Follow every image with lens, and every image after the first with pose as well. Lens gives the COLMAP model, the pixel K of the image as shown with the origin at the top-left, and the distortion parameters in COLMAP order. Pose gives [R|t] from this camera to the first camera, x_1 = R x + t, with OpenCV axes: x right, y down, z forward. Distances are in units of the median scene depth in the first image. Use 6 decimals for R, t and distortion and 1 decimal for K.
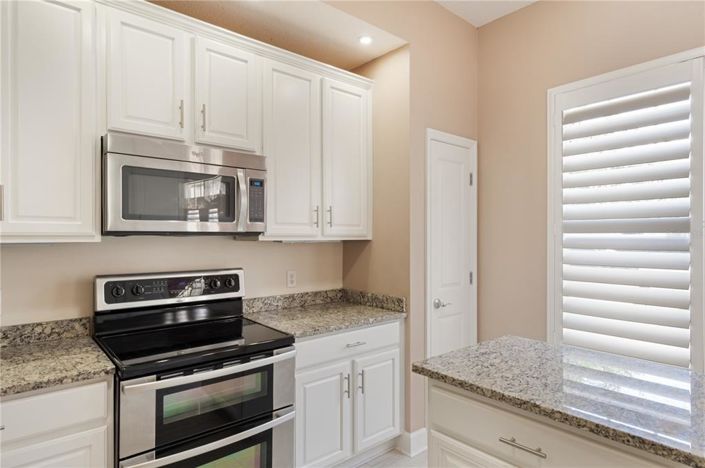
lens RADIAL K [[398.7, 0, 351.8], [0, 398.7, 234.5], [0, 0, 1]] dist [0.002288, 0.003303]
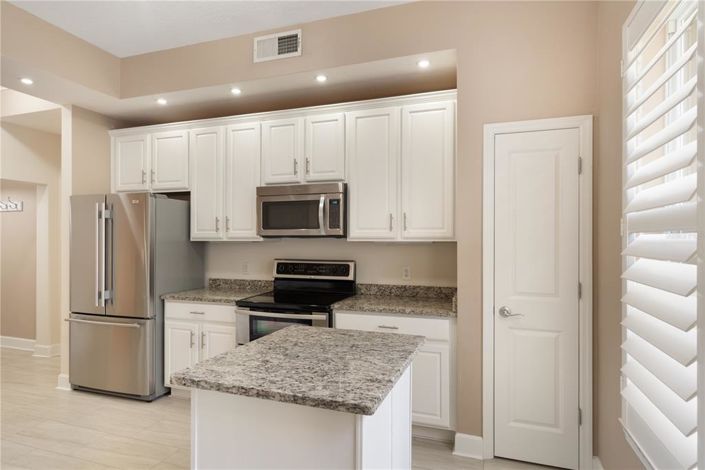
lens RADIAL K [[398.7, 0, 353.9], [0, 398.7, 232.1], [0, 0, 1]] dist [0.002288, 0.003303]
pose [[0.518290, -0.013472, -0.855099, 0.944852], [0.003611, 0.999901, -0.013565, 0.002156], [0.855197, 0.003942, 0.518288, 0.264806]]
